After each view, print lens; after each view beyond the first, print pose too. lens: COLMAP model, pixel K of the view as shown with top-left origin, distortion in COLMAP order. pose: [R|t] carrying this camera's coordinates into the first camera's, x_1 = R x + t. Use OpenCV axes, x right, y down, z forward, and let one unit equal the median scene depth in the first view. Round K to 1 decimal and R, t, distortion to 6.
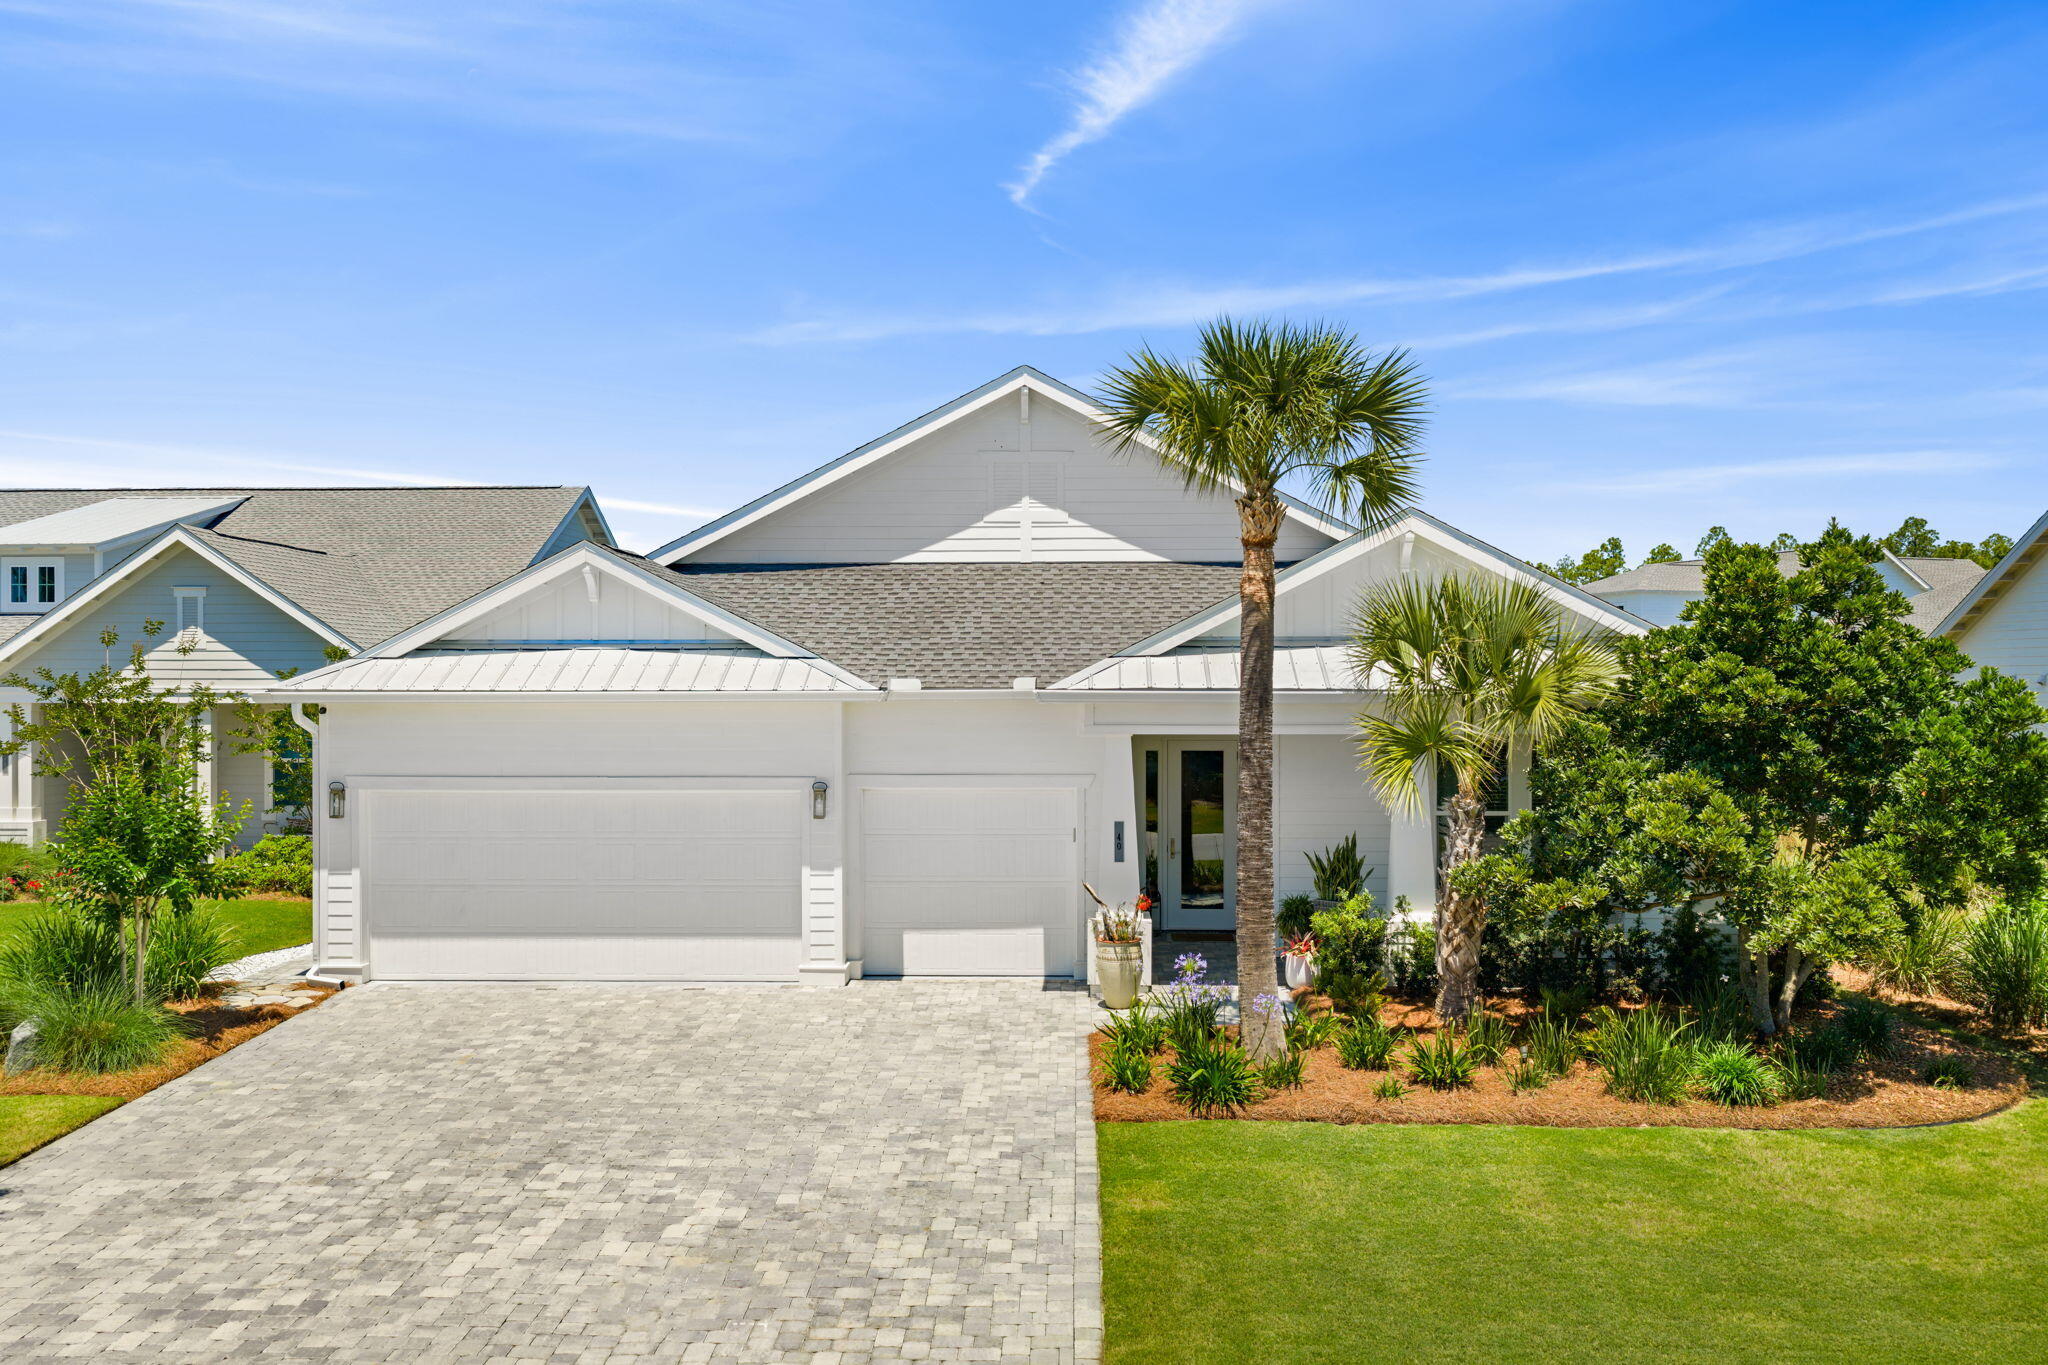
lens RADIAL K [[1720.4, 0, 1019.9], [0, 1720.4, 679.0], [0, 0, 1]] dist [0.012288, -0.020801]
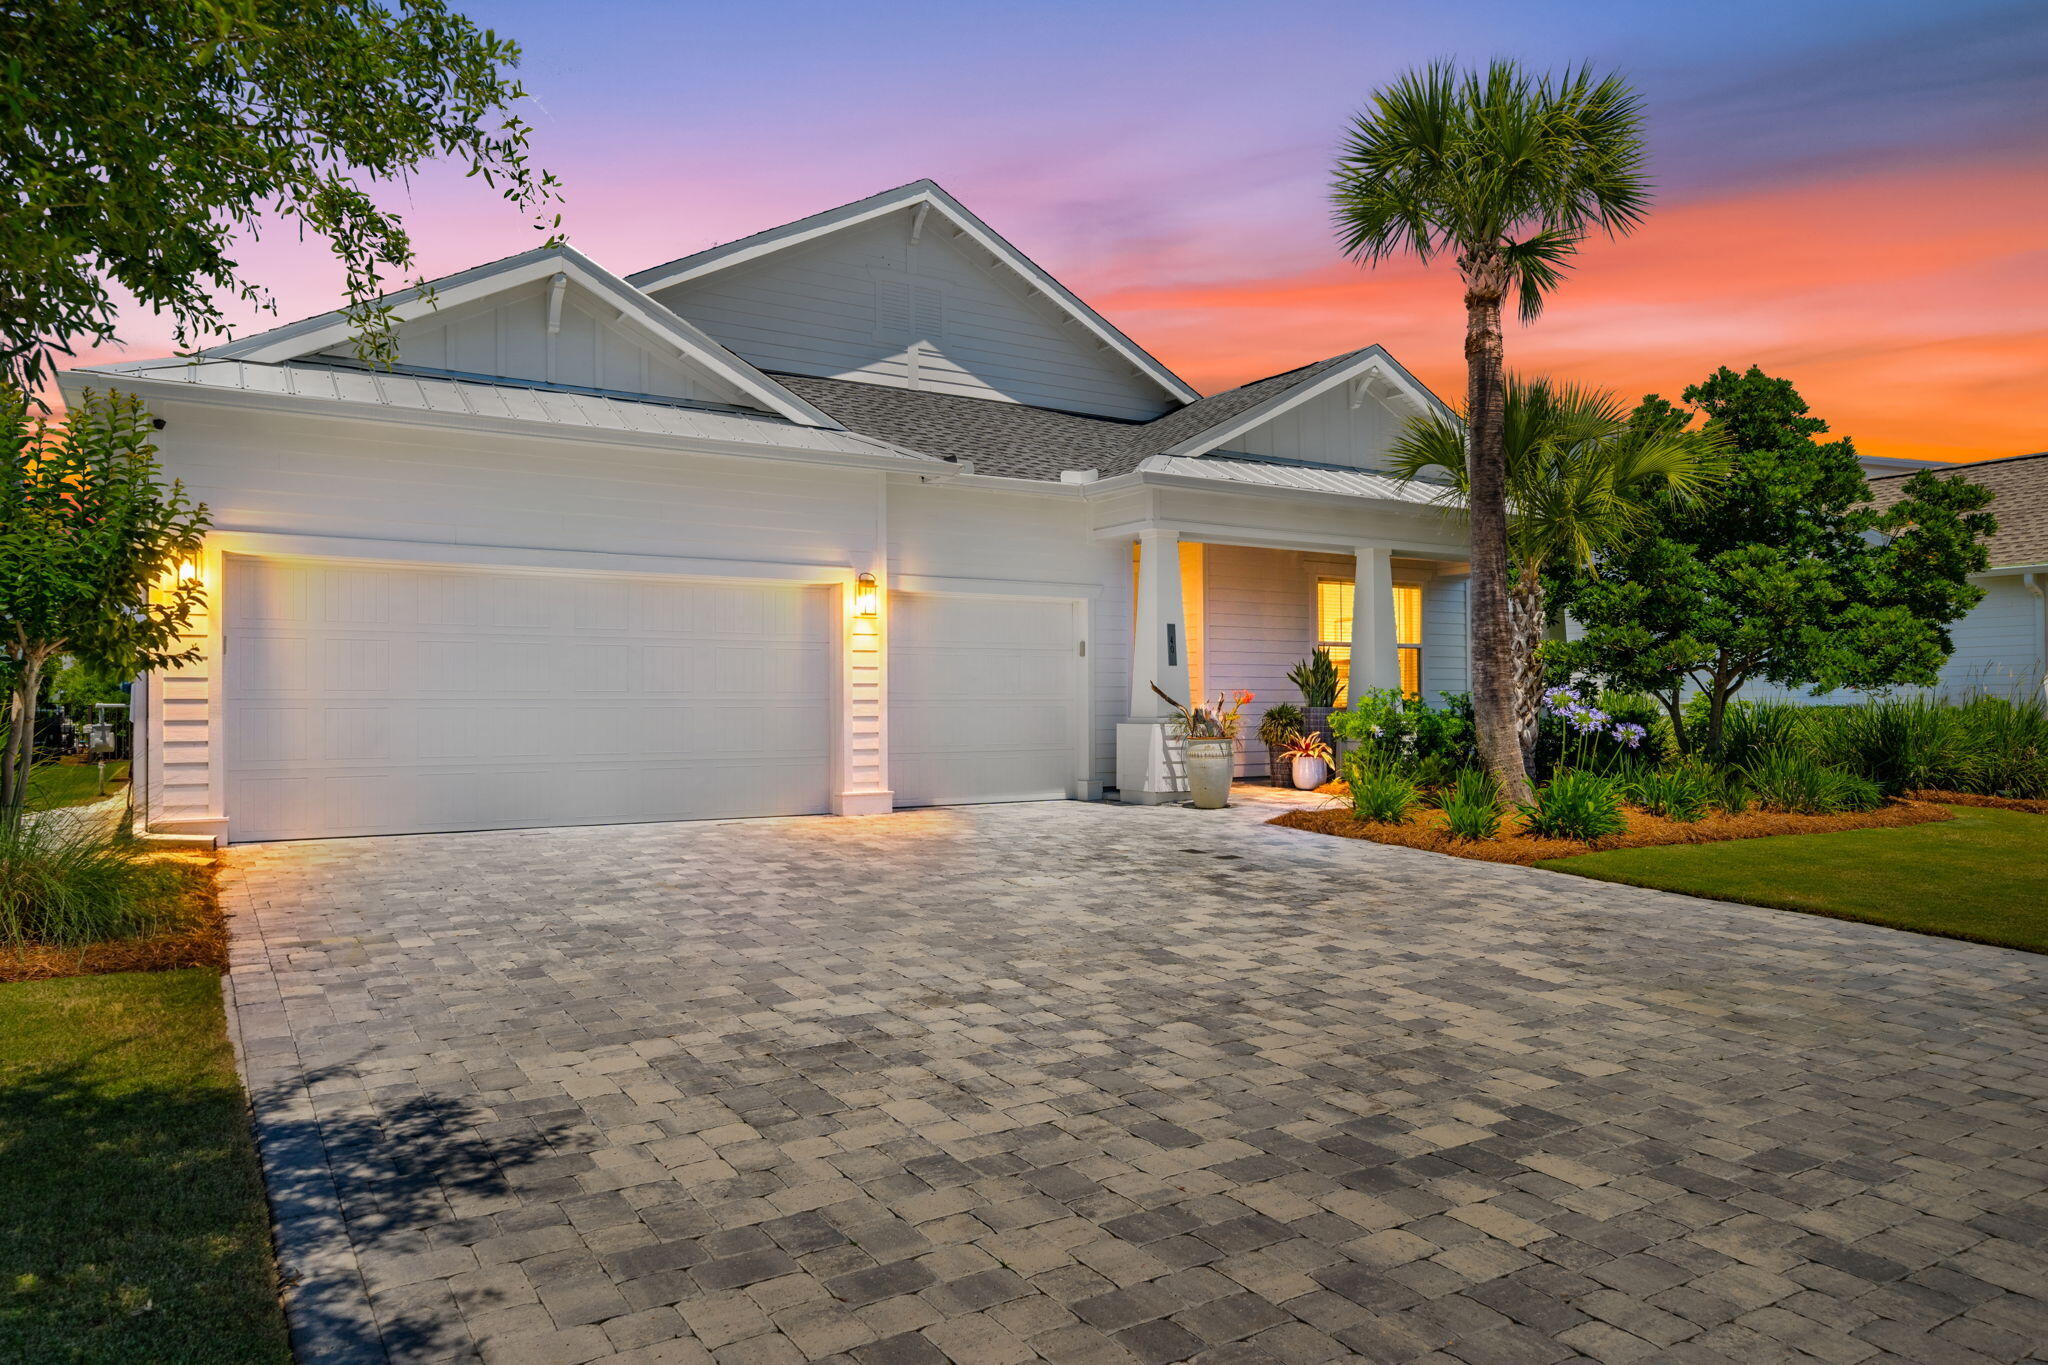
lens RADIAL K [[1364.3, 0, 1022.5], [0, 1364.3, 693.3], [0, 0, 1]] dist [-0.004983, 0.004093]
pose [[0.824989, 0.006838, 0.565107, -0.440309], [0.004404, 0.999819, -0.018528, 0.134461], [-0.565131, 0.017774, 0.824809, 0.413952]]
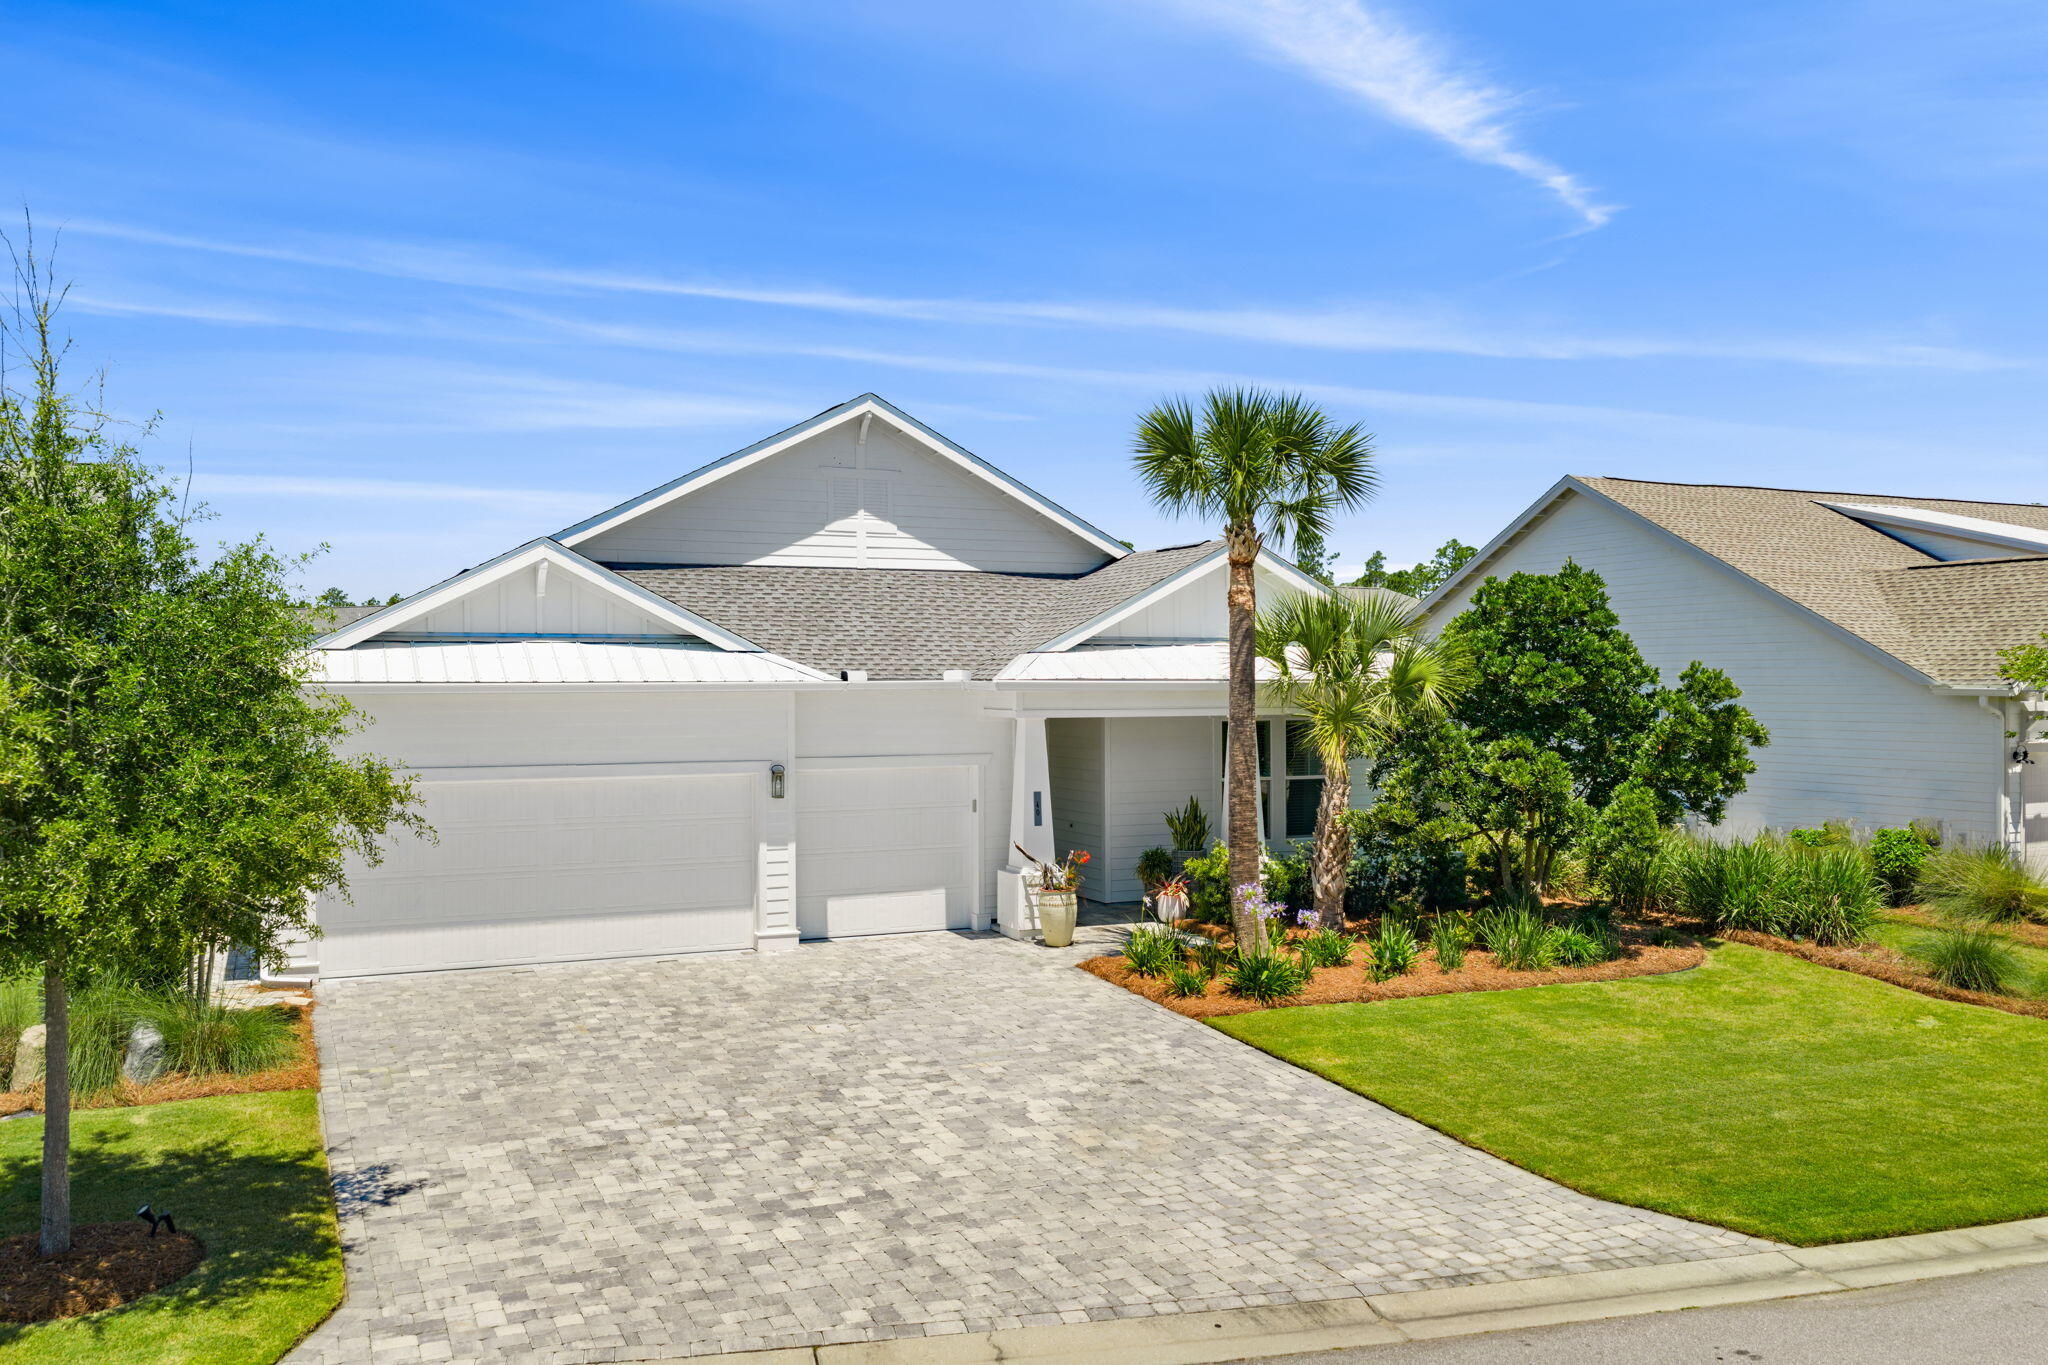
lens RADIAL K [[1720.4, 0, 1027.6], [0, 1720.4, 682.7], [0, 0, 1]] dist [0.012288, -0.020801]
pose [[0.893957, -0.000951, 0.448151, -0.476065], [0.001189, 0.999999, -0.000249, 0.008003], [-0.448150, 0.000756, 0.893958, -0.055769]]
